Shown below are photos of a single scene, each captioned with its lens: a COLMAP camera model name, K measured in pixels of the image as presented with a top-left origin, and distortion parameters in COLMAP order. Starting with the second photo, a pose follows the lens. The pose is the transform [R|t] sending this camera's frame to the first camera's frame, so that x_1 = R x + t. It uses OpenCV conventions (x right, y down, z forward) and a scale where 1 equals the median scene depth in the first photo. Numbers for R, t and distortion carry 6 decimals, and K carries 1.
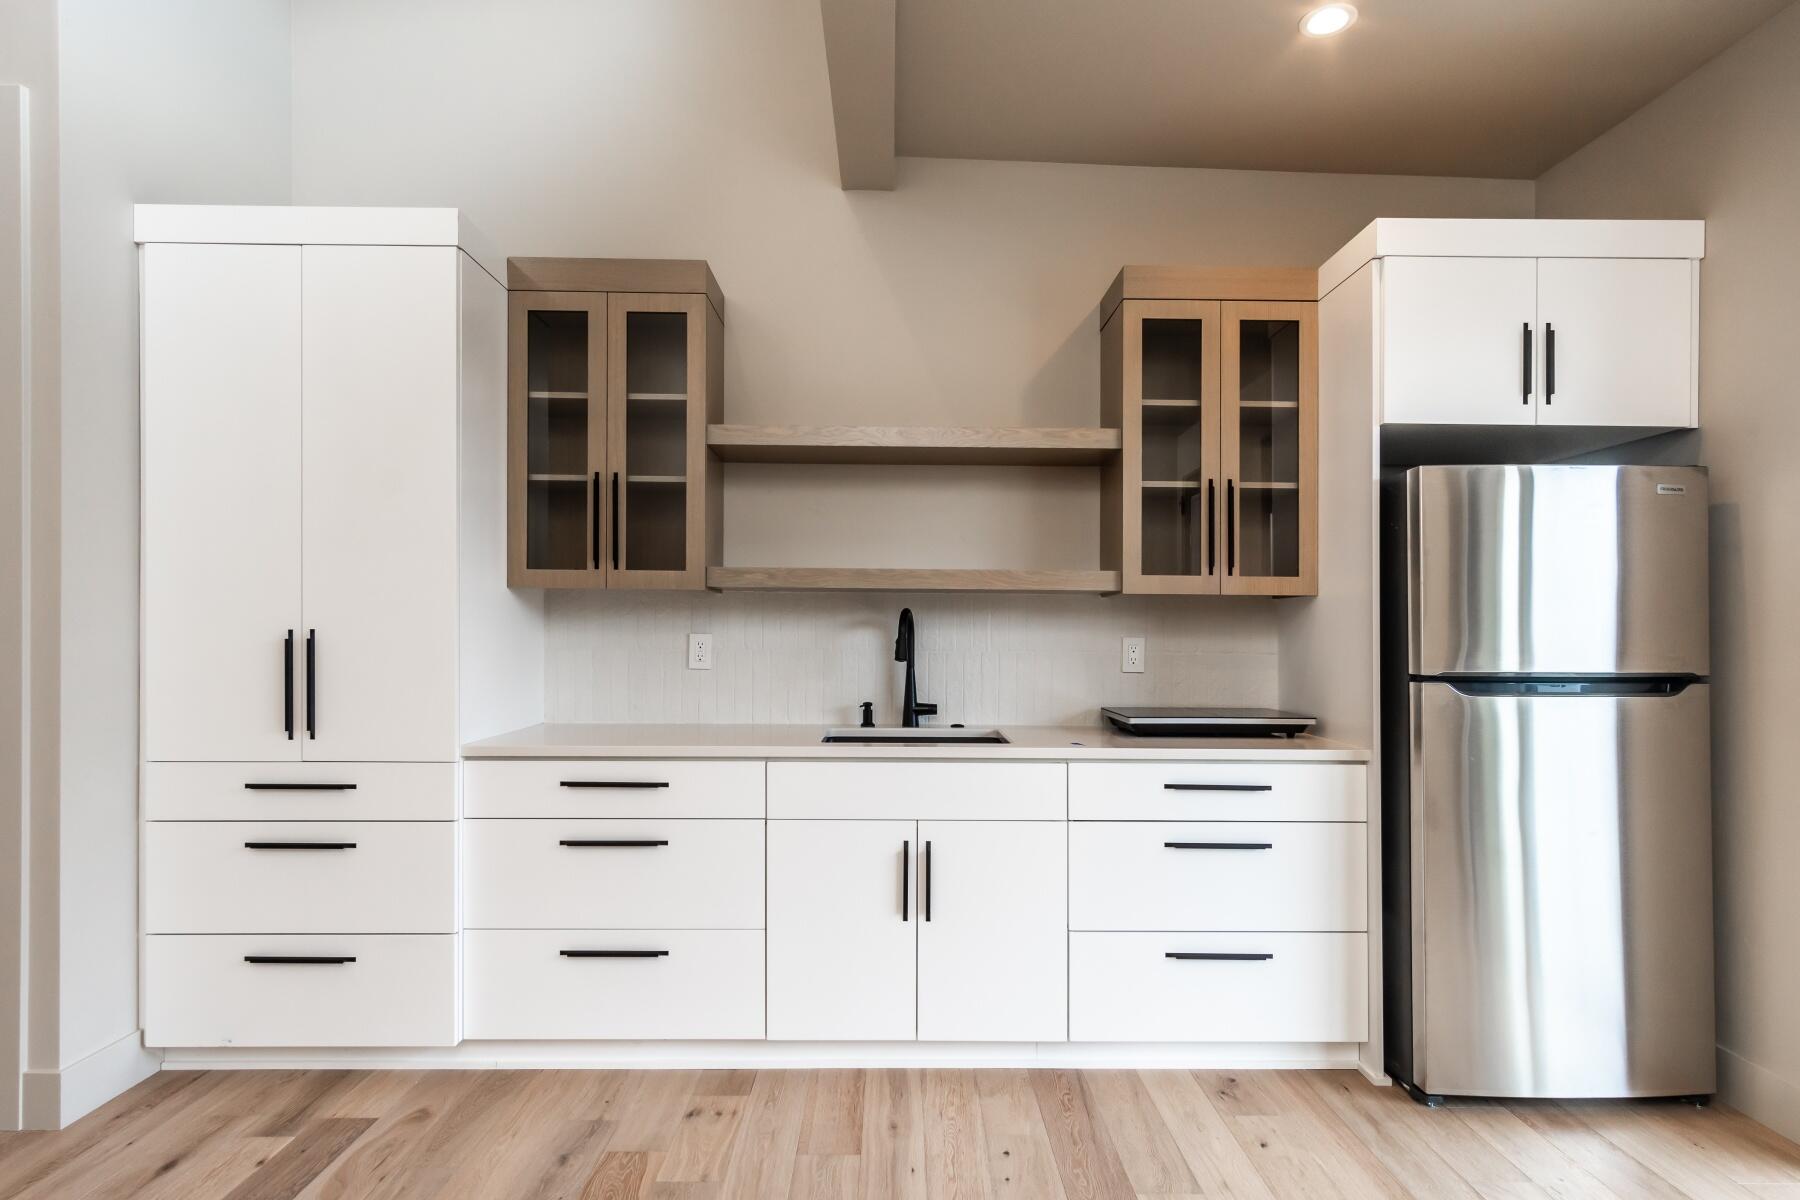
lens RADIAL K [[963.8, 0, 902.5], [0, 963.8, 610.2], [0, 0, 1]] dist [0.002830, 0.002642]
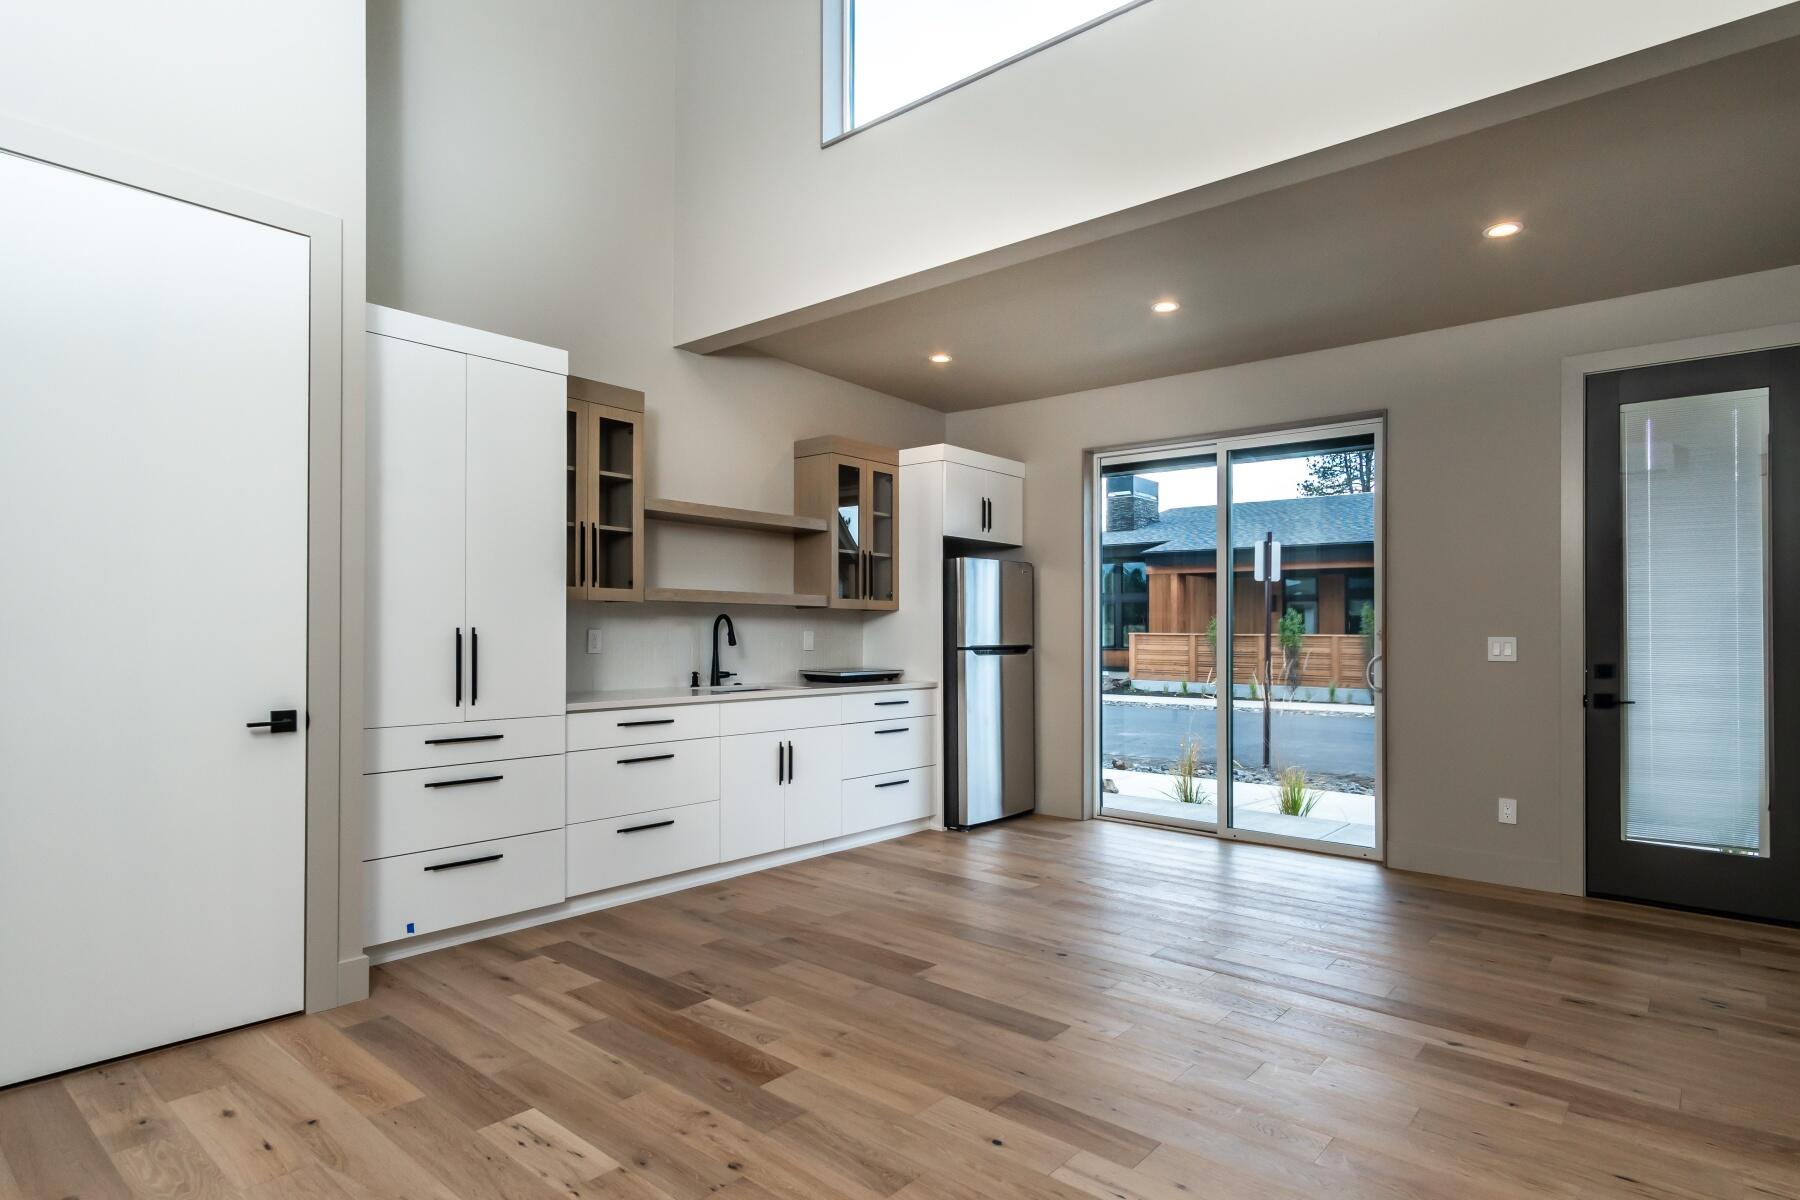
lens RADIAL K [[963.8, 0, 860.2], [0, 963.8, 618.7], [0, 0, 1]] dist [0.002830, 0.002642]
pose [[0.674102, 0.007284, 0.738602, -1.242431], [-0.012090, 0.999926, 0.001173, 0.000115], [-0.738539, -0.009721, 0.674141, -0.351326]]
